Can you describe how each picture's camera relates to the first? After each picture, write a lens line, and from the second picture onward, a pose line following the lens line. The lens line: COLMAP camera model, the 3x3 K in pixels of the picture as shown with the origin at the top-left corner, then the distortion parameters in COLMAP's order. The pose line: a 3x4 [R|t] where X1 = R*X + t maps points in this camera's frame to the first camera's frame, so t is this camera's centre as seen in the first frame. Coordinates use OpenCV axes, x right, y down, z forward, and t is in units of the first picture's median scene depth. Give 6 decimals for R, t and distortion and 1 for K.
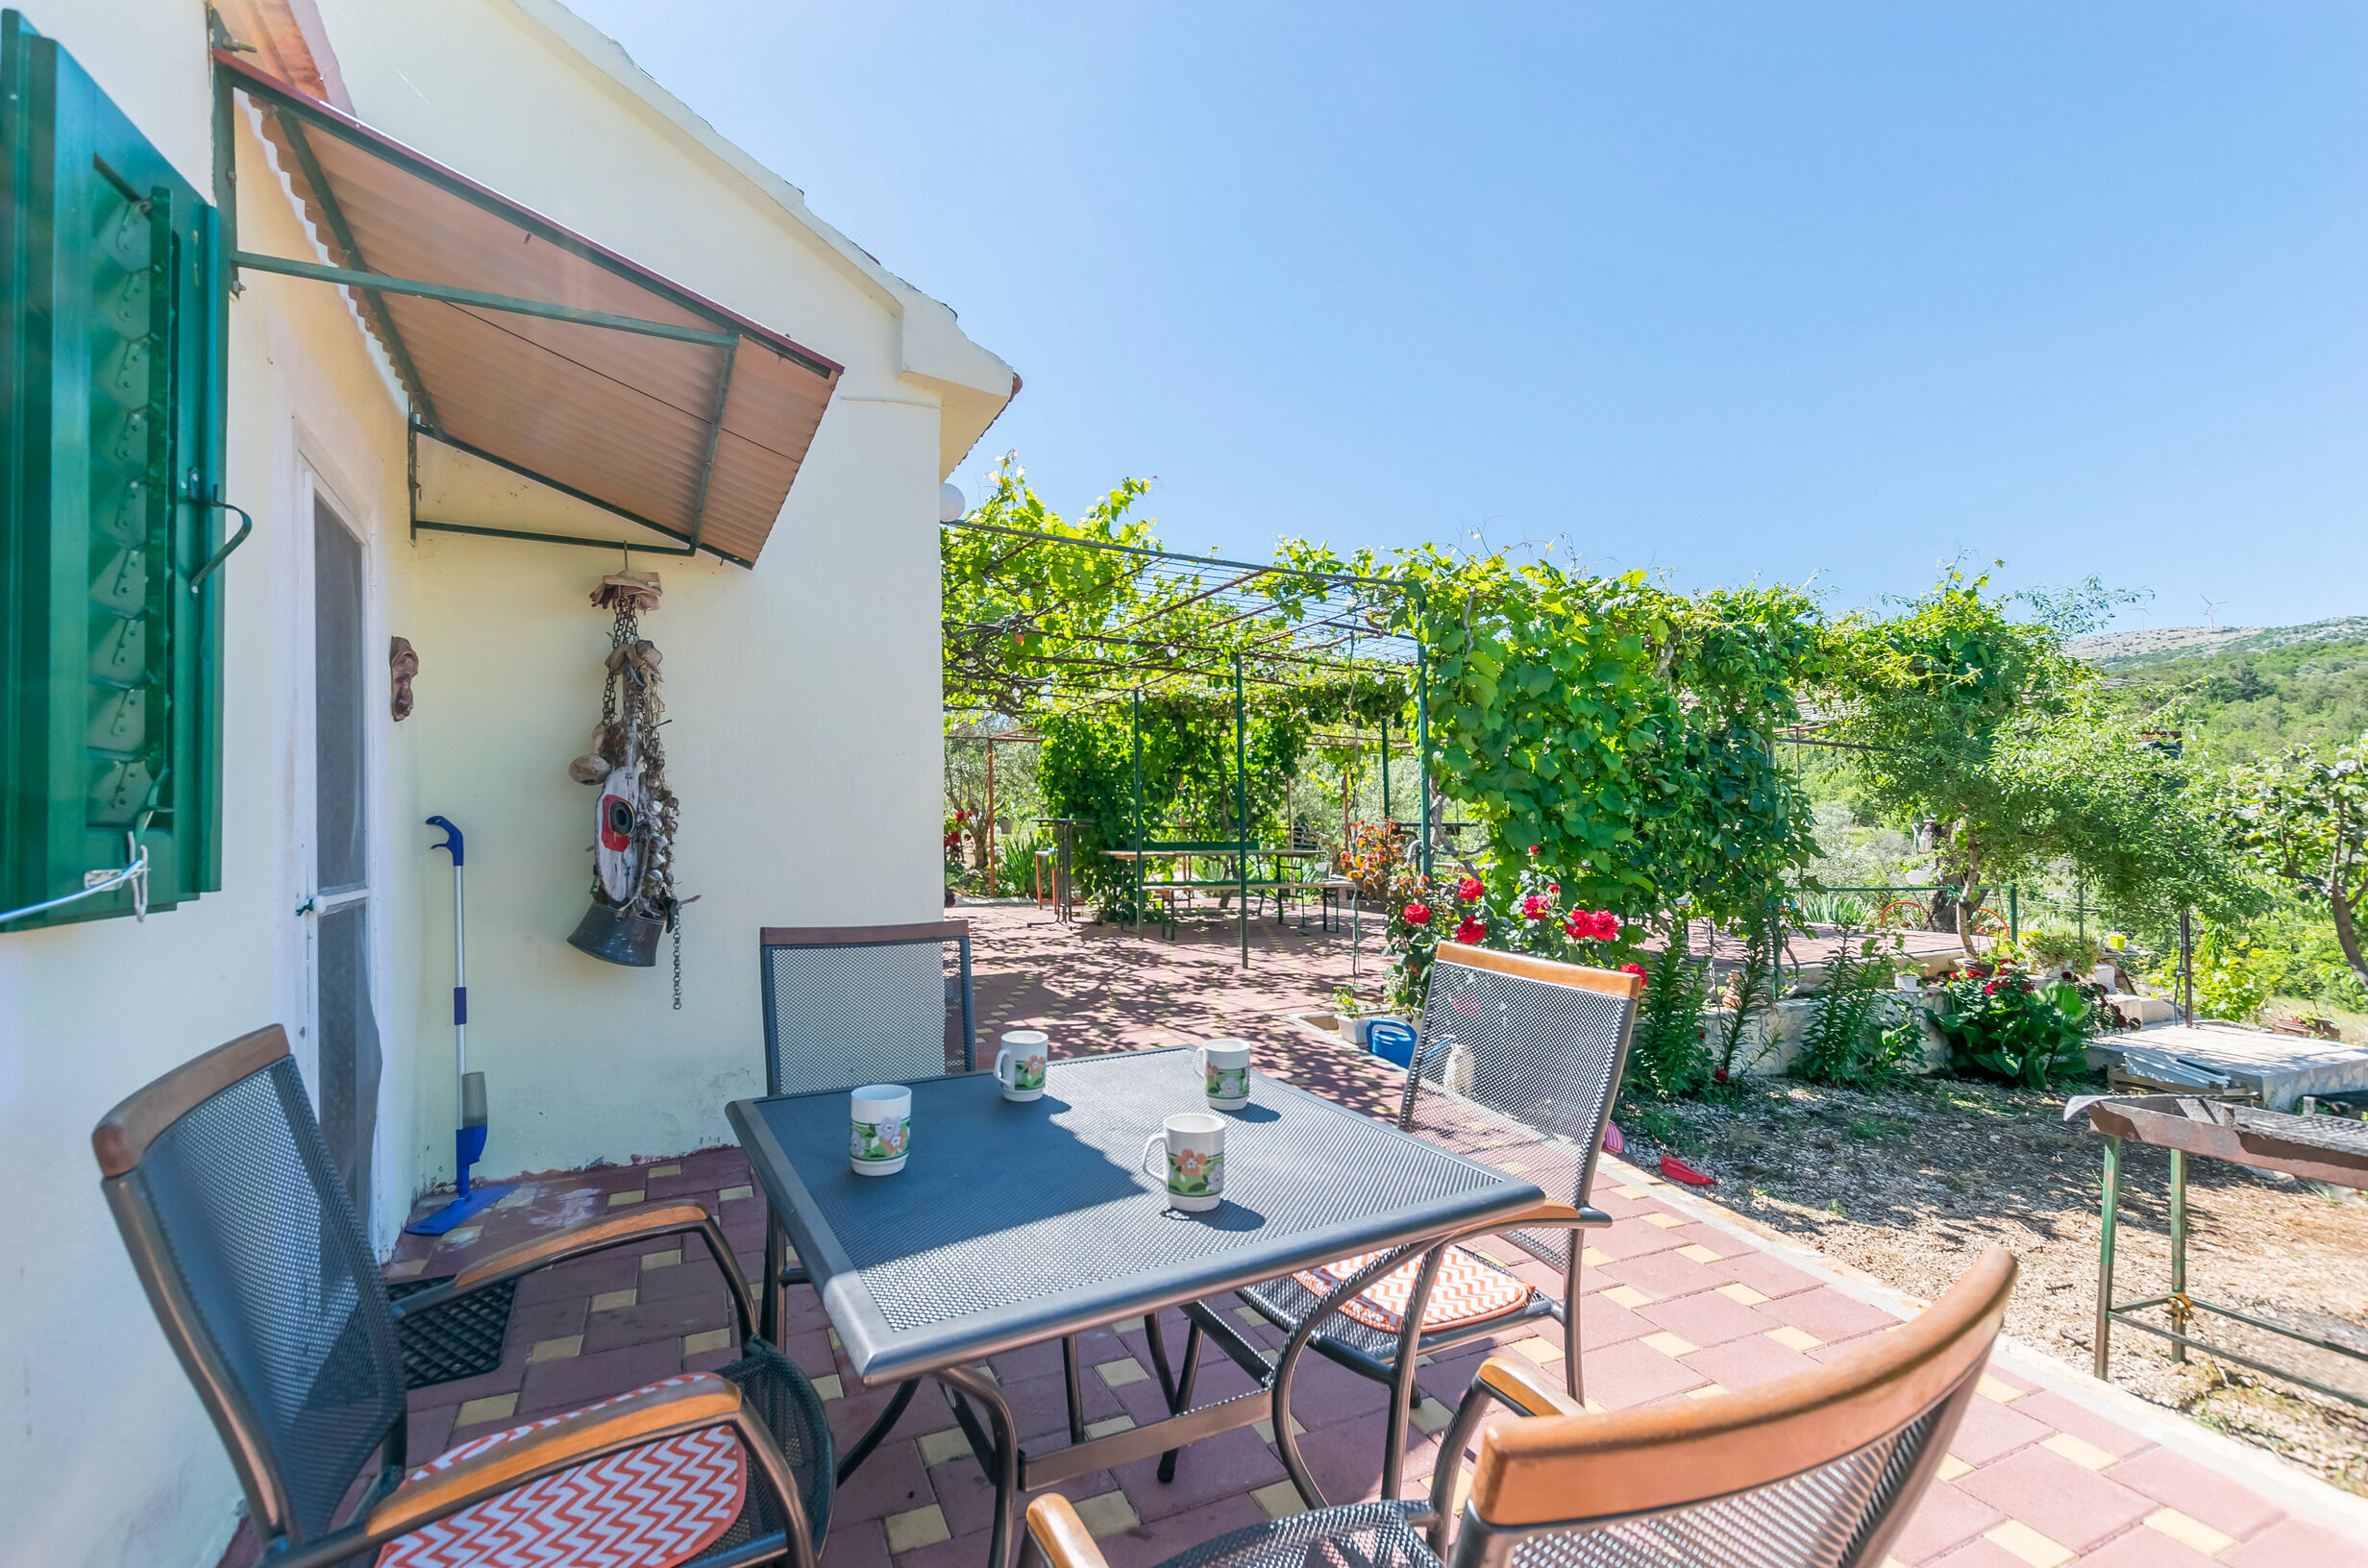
lens RADIAL K [[1074.9, 0, 1197.8], [0, 1074.9, 835.3], [0, 0, 1]] dist [0.002397, -0.000781]
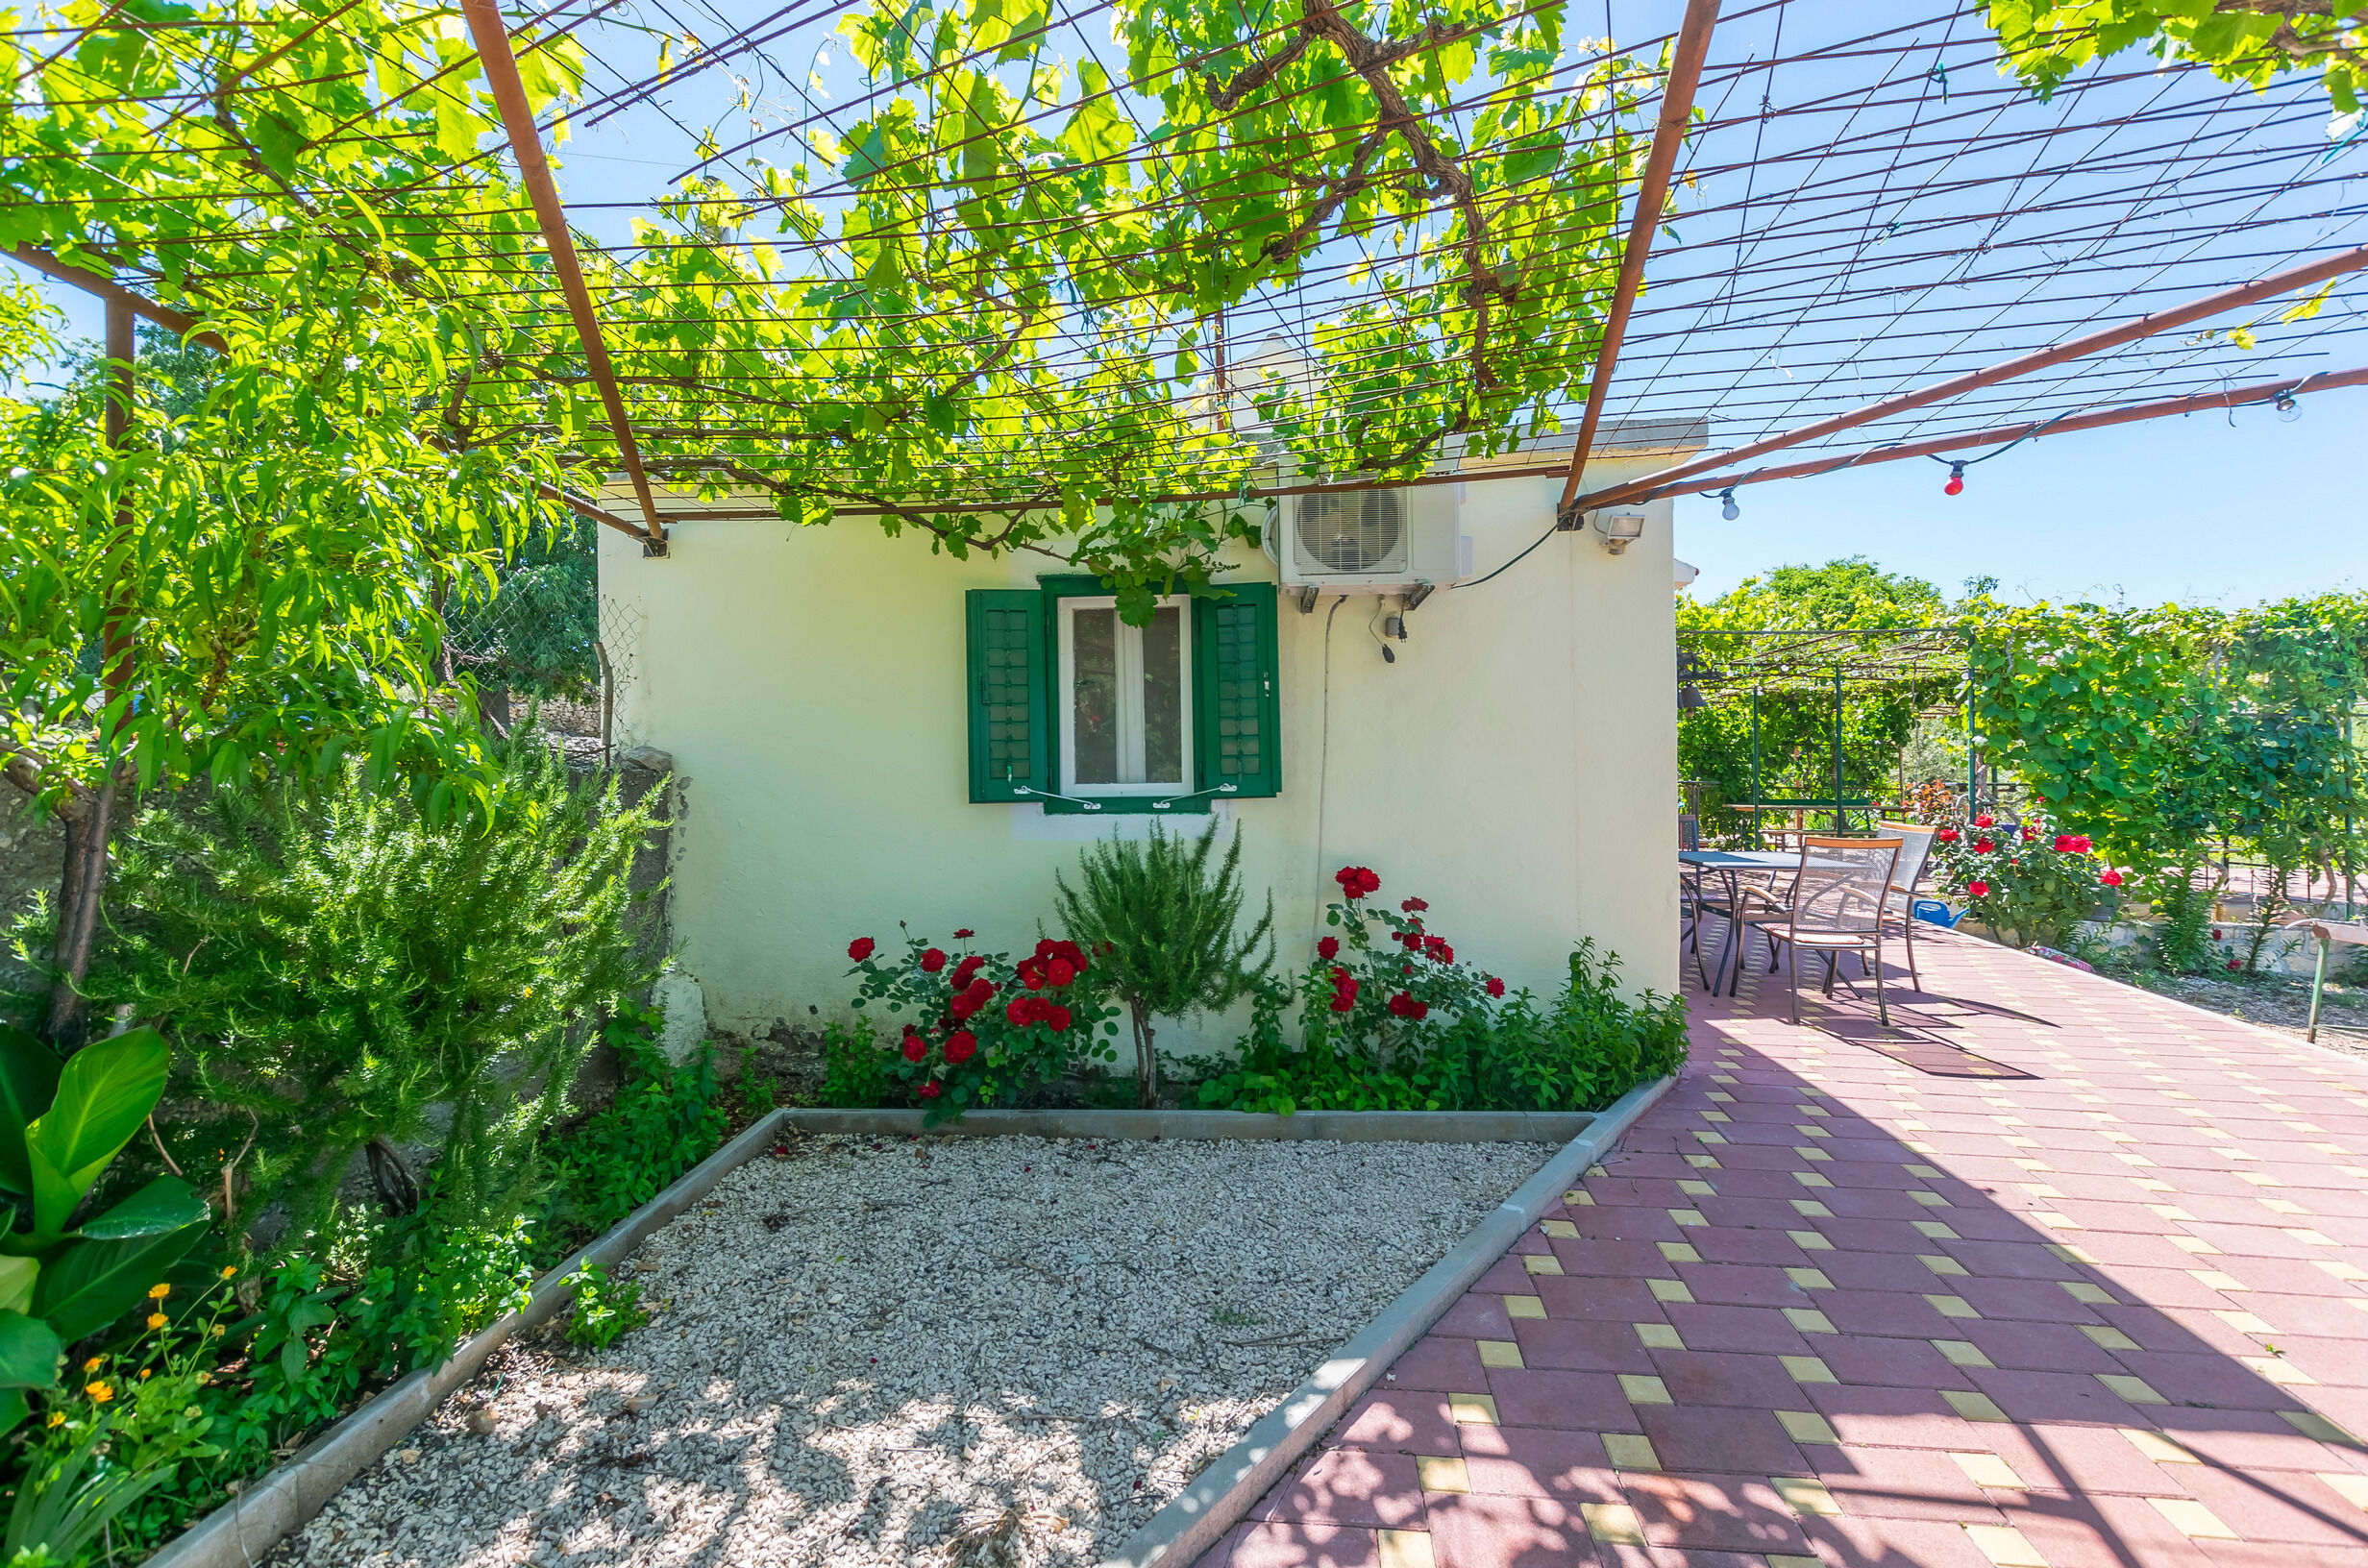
lens RADIAL K [[1074.9, 0, 1178.7], [0, 1074.9, 779.0], [0, 0, 1]] dist [0.002397, -0.000781]
pose [[0.856903, 0.000238, -0.515478, 0.016686], [-0.008979, 0.999855, -0.014465, 0.007076], [0.515400, 0.017024, 0.856780, -0.466374]]
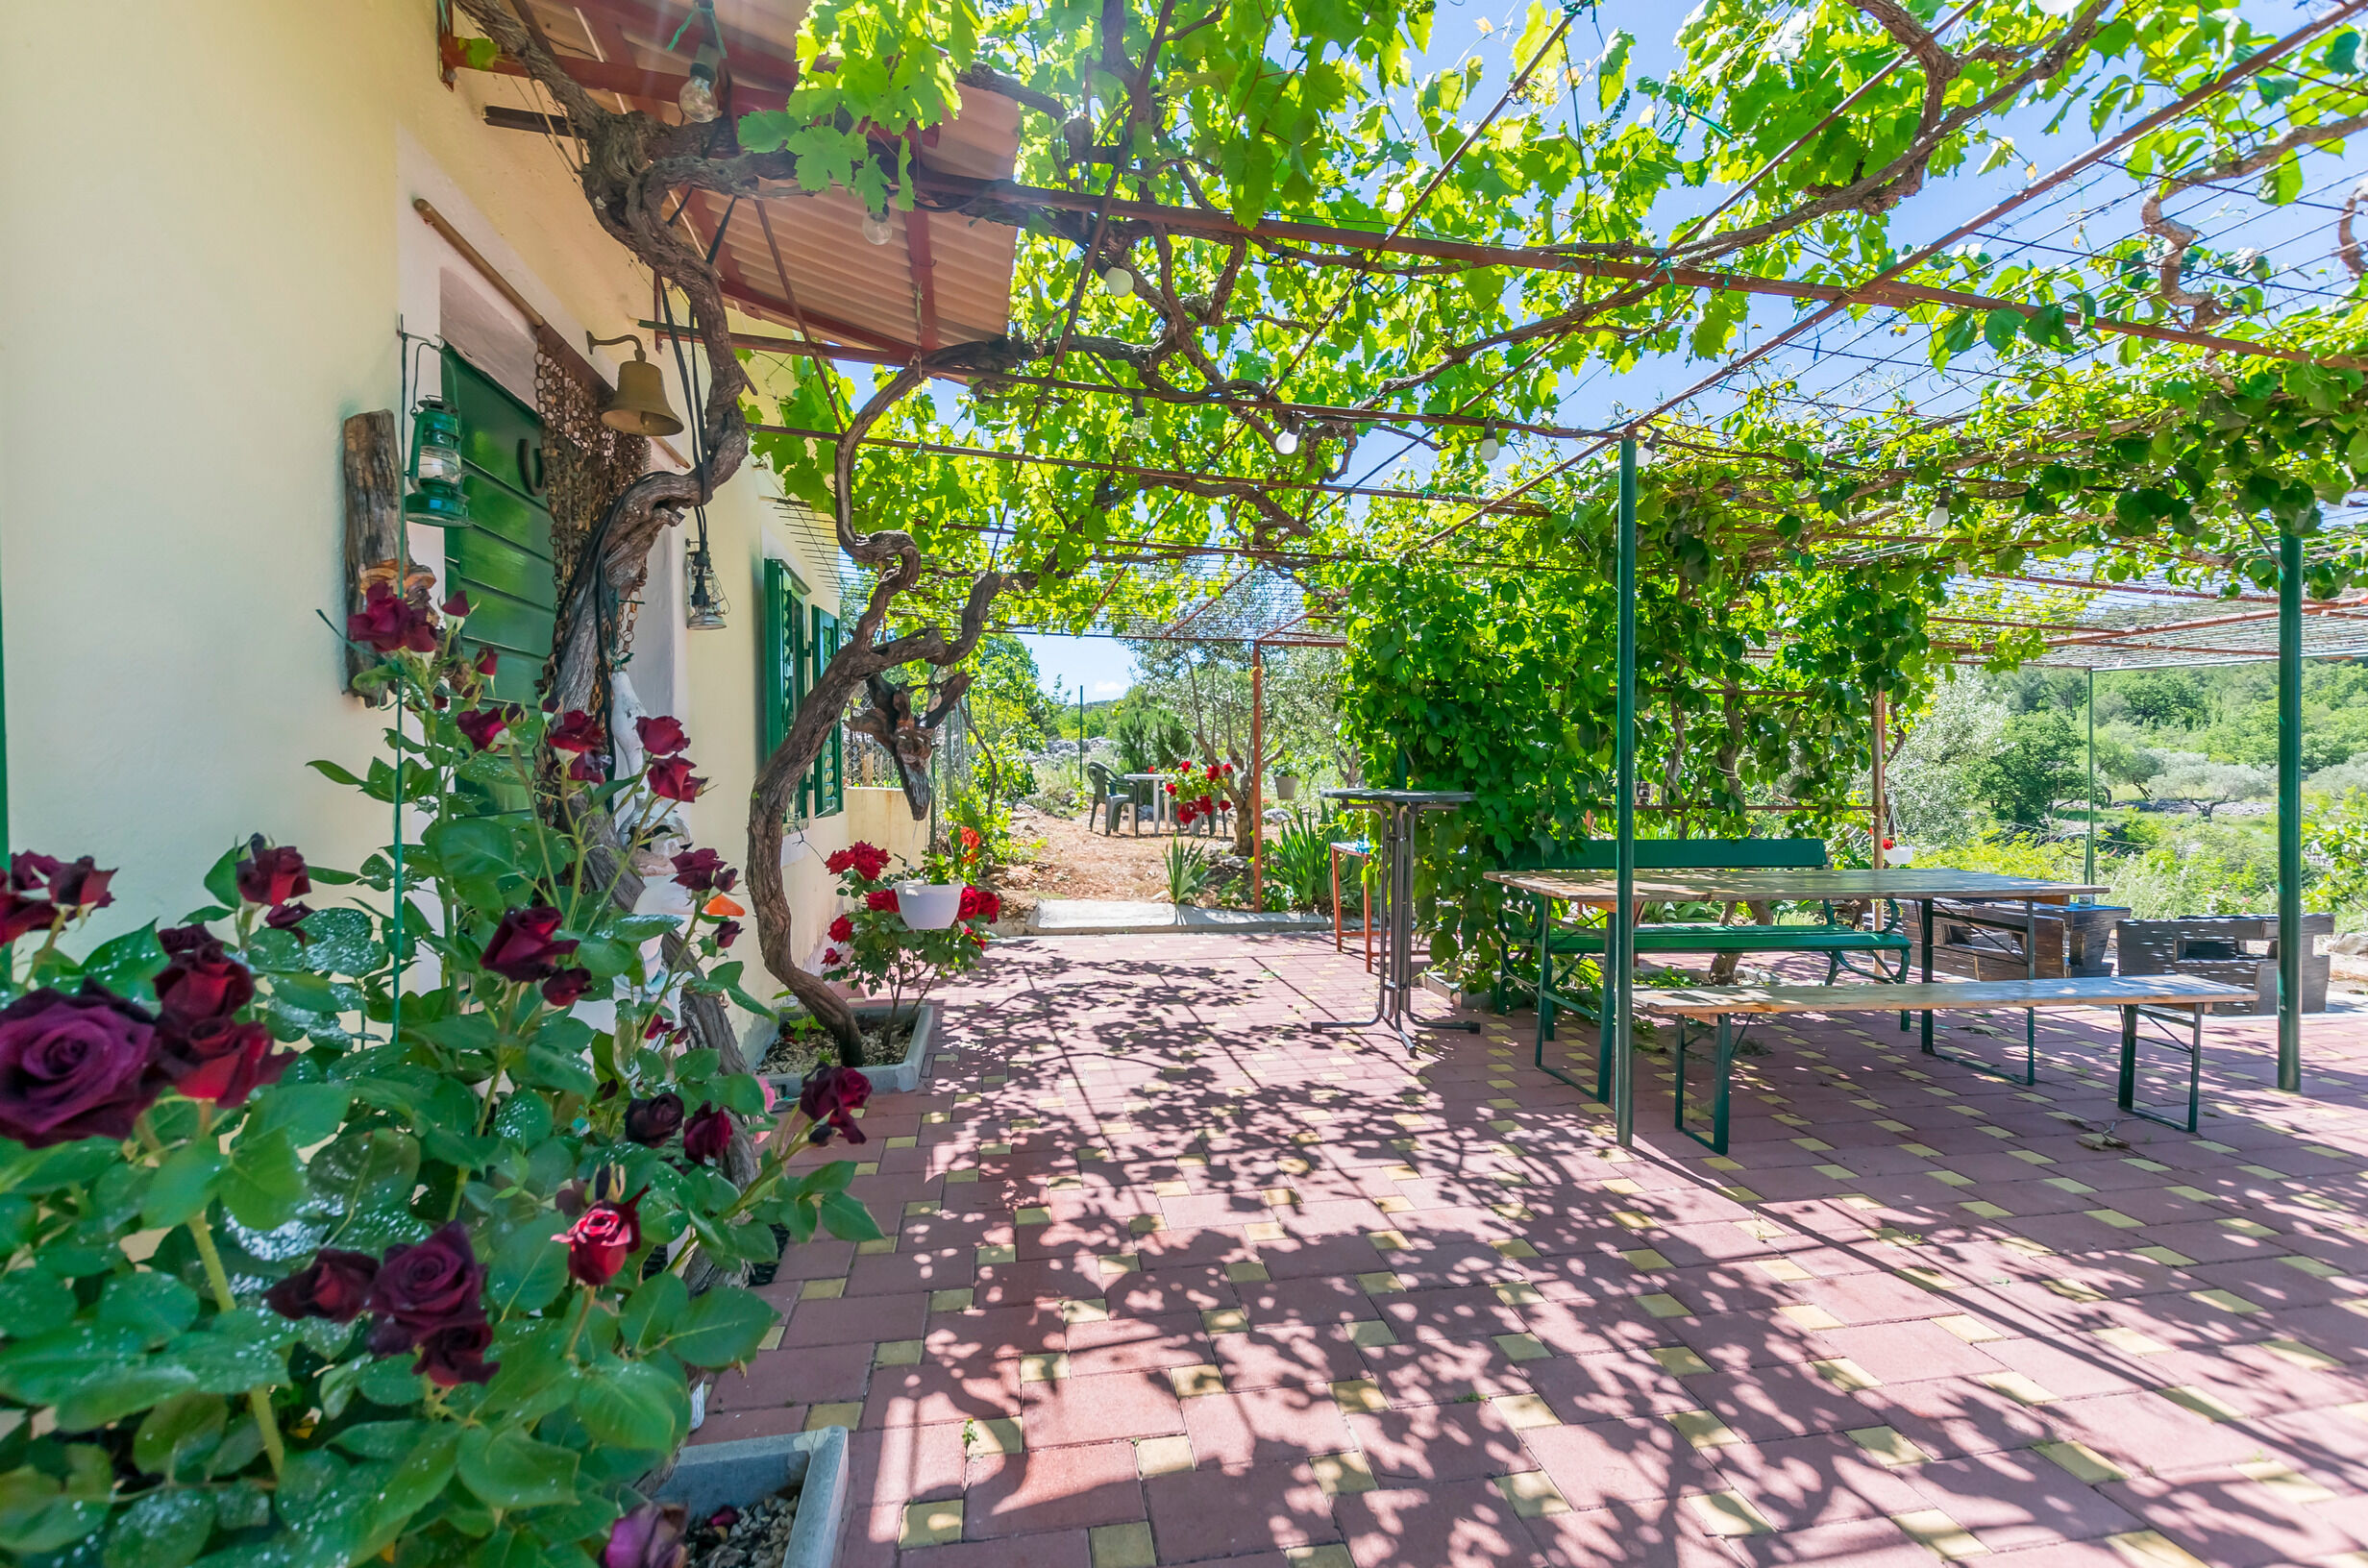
lens RADIAL K [[1074.9, 0, 1181.2], [0, 1074.9, 791.5], [0, 0, 1]] dist [0.002397, -0.000781]
pose [[0.959758, 0.012493, -0.280550, -0.083006], [-0.009384, 0.999879, 0.012423, -0.018967], [0.280671, -0.009291, 0.959759, 0.531404]]
